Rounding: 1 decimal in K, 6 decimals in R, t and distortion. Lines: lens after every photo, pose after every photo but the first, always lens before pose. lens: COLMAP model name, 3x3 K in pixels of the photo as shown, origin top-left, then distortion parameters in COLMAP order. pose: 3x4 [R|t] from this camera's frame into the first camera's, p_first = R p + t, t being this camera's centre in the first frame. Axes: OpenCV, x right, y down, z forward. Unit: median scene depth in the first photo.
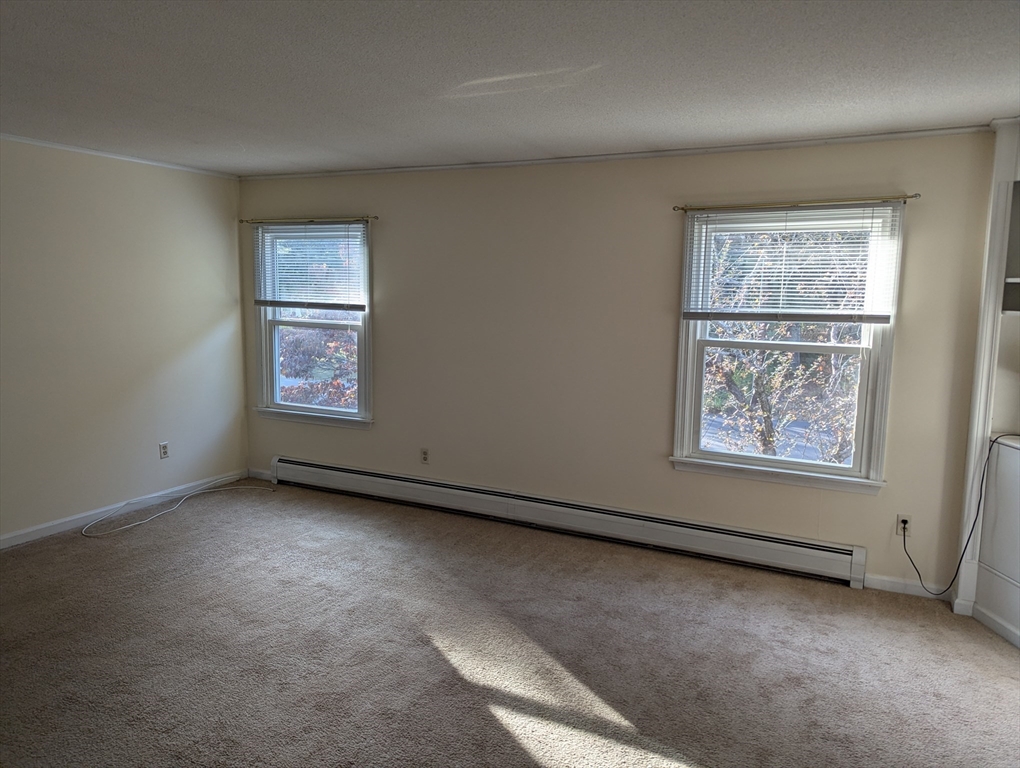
lens RADIAL K [[722.7, 0, 523.5], [0, 722.7, 378.8], [0, 0, 1]] dist [0.067748, -0.058763]
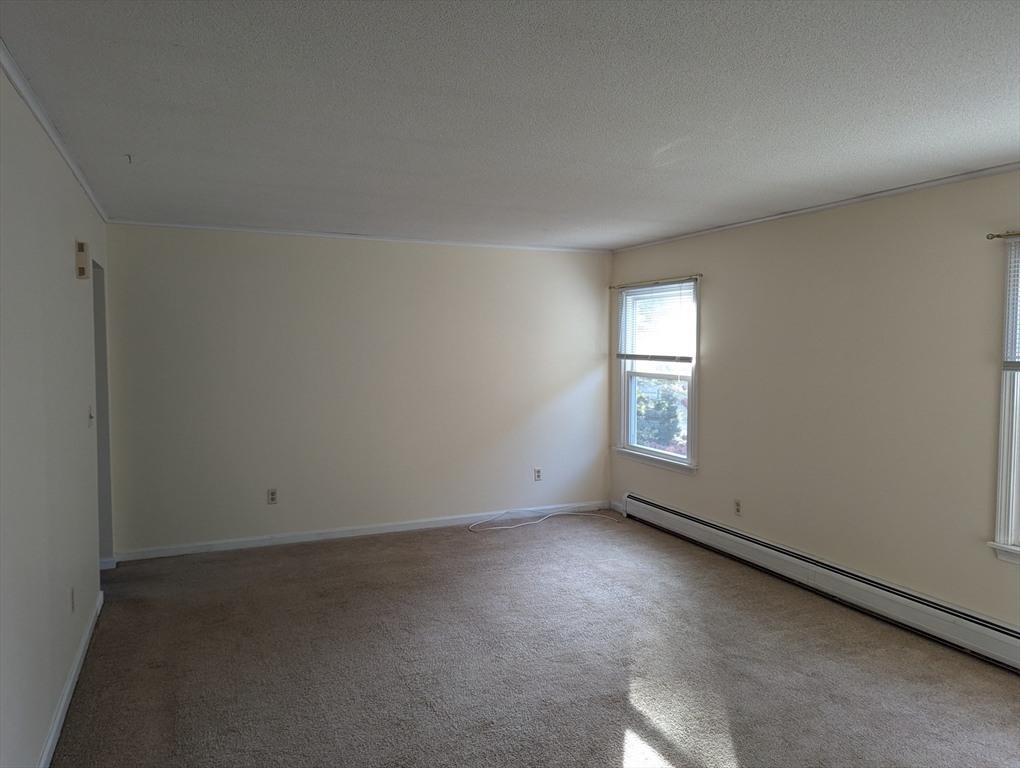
lens RADIAL K [[722.7, 0, 509.3], [0, 722.7, 382.6], [0, 0, 1]] dist [0.067748, -0.058763]
pose [[0.762988, 0.018980, -0.646134, 0.319194], [-0.068704, 0.996288, -0.051863, 0.011076], [0.642751, 0.083963, 0.761460, 0.024656]]
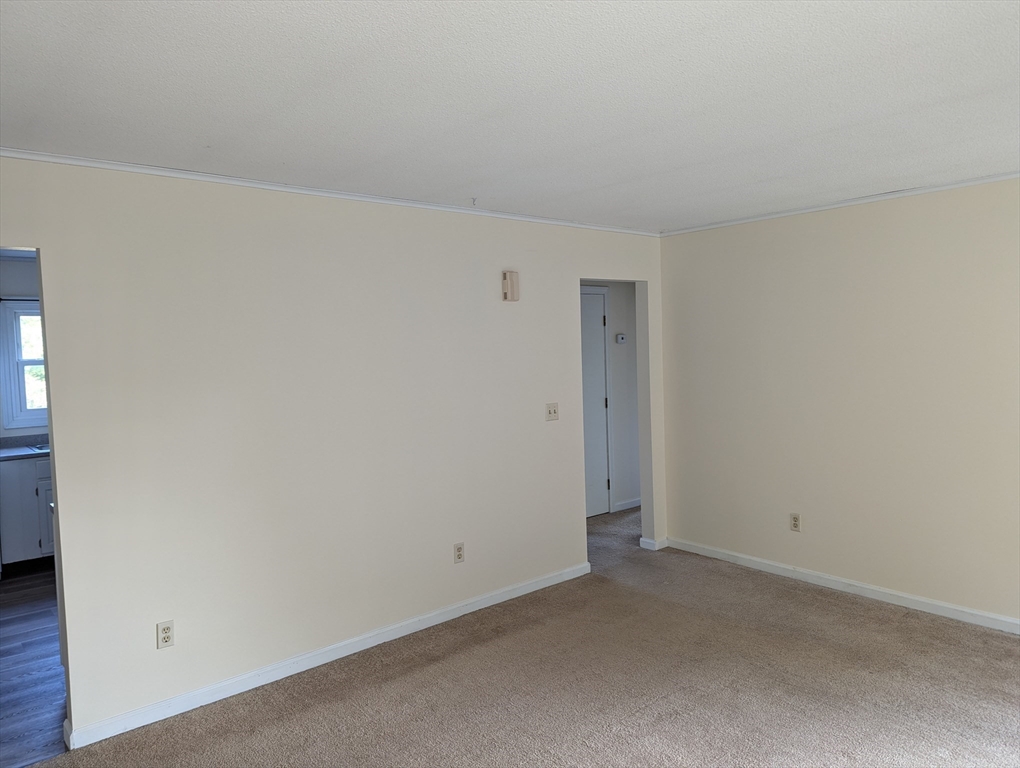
lens RADIAL K [[722.7, 0, 510.5], [0, 722.7, 383.3], [0, 0, 1]] dist [0.067748, -0.058763]
pose [[-0.389206, 0.050328, -0.919775, 0.344283], [-0.091223, 0.991492, 0.092854, -0.099288], [0.916623, 0.120043, -0.381304, 0.761623]]
